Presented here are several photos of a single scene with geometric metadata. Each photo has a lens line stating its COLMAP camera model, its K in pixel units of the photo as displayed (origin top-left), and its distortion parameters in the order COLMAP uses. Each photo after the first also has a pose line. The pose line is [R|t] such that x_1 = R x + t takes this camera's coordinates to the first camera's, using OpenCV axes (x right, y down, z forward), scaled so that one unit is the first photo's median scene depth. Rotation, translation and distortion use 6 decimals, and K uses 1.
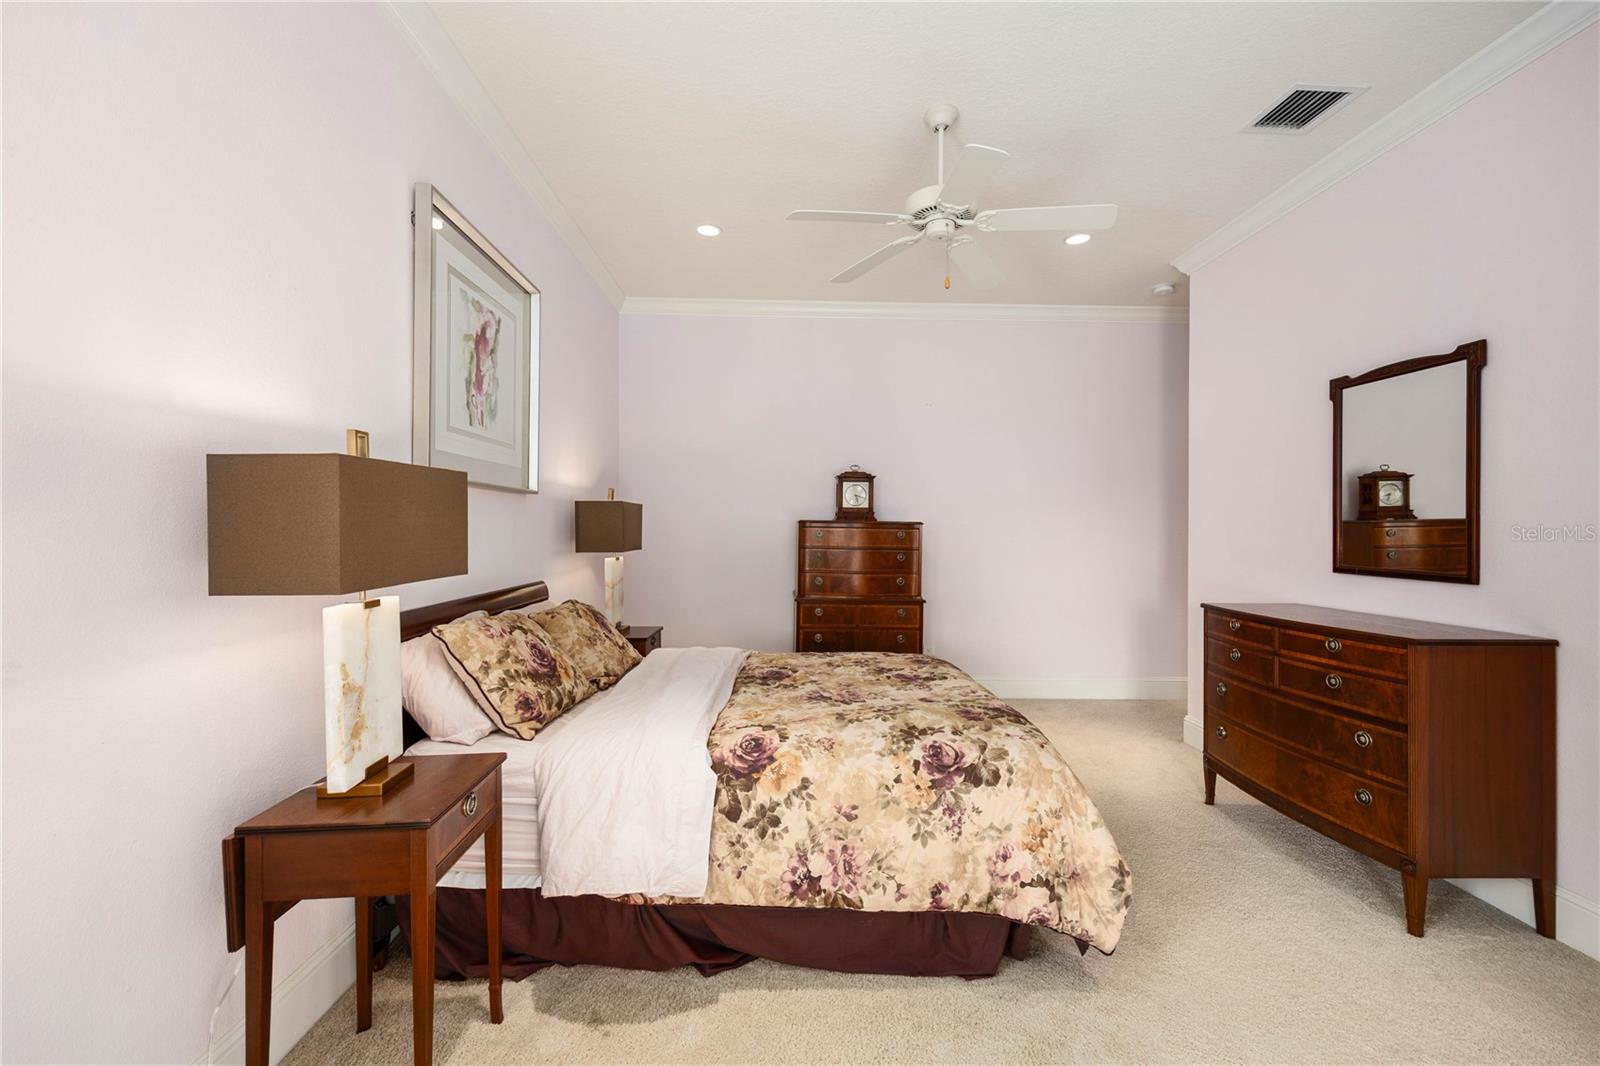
lens RADIAL K [[653.5, 0, 796.6], [0, 653.5, 531.2], [0, 0, 1]] dist [0.015451, -0.002924]
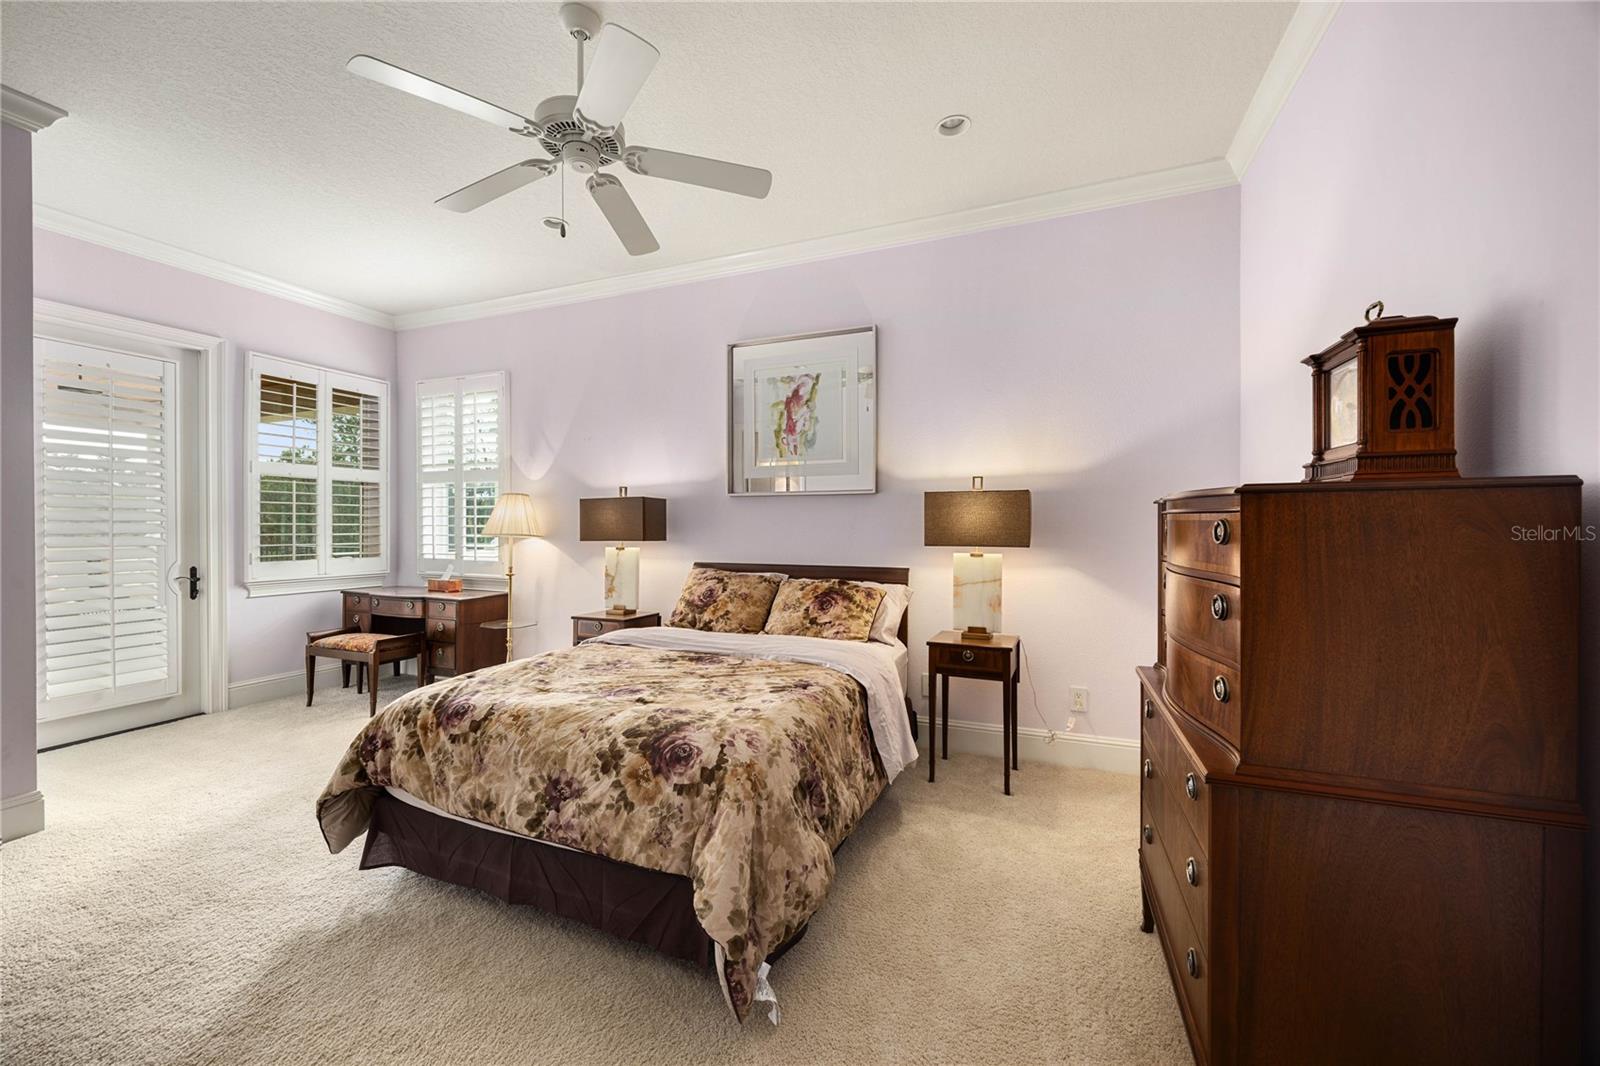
lens RADIAL K [[615.8, 0, 797.6], [0, 615.8, 526.5], [0, 0, 1]] dist [-0.002004, 0.000142]
pose [[-0.404541, -0.002435, -0.914517, 1.050498], [-0.005691, 0.999984, -0.000145, 0.009606], [0.914502, 0.005146, -0.404548, 2.003923]]
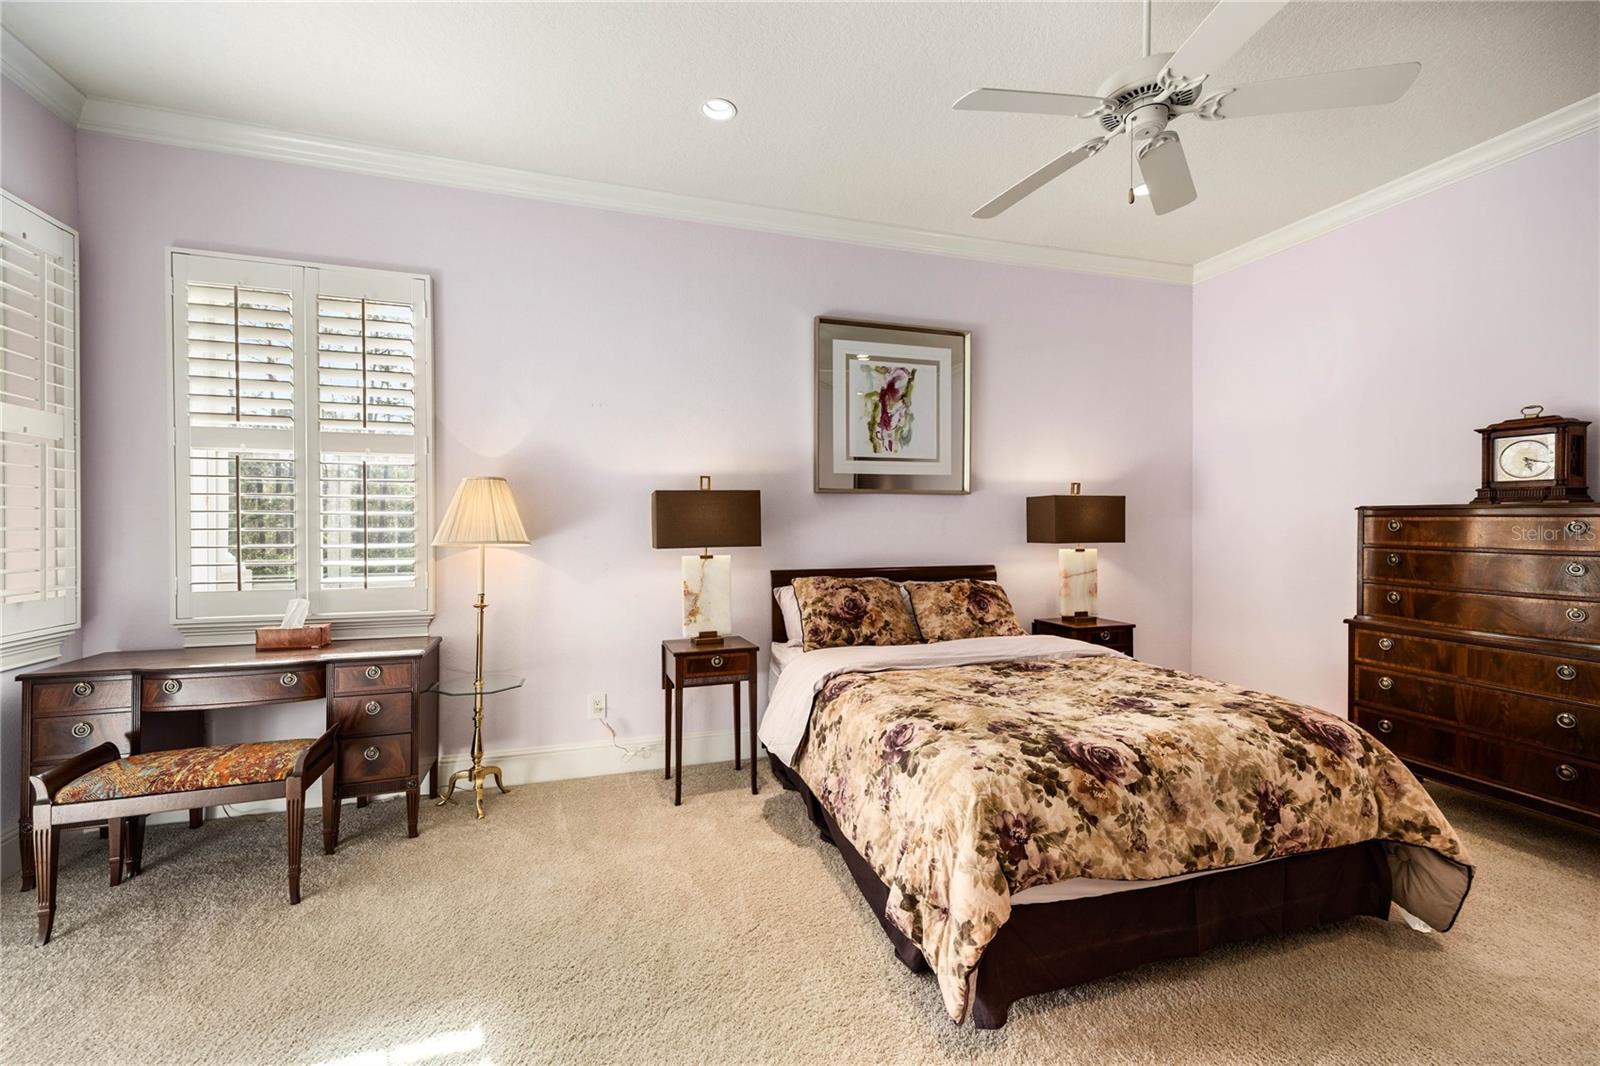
lens RADIAL K [[653.5, 0, 793.8], [0, 653.5, 527.4], [0, 0, 1]] dist [0.015451, -0.002924]
pose [[0.277129, -0.001035, -0.960832, 1.069994], [0.000393, 0.999999, -0.000963, 0.012435], [0.960833, -0.000111, 0.277129, 0.499746]]
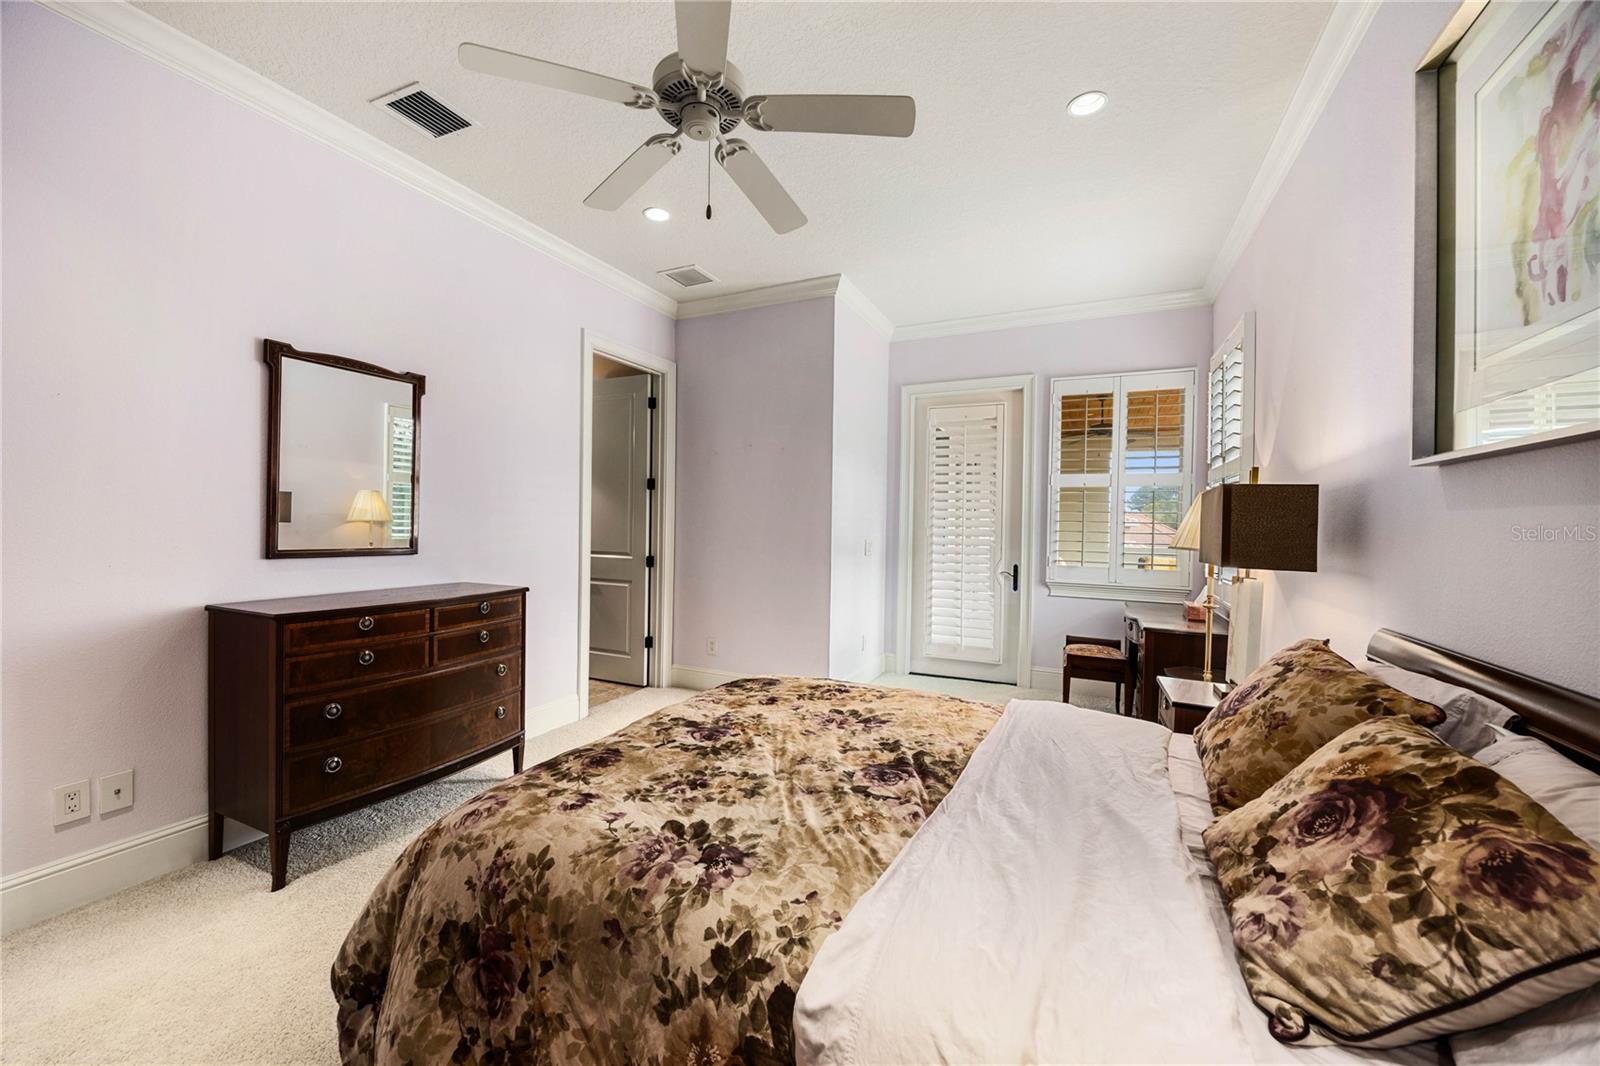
lens RADIAL K [[615.8, 0, 794.7], [0, 615.8, 528.3], [0, 0, 1]] dist [-0.002004, 0.000142]
pose [[-0.890100, -0.024712, 0.455095, -0.270771], [-0.022112, 0.999695, 0.011037, -0.002936], [-0.455229, -0.000239, -0.890375, 2.017249]]
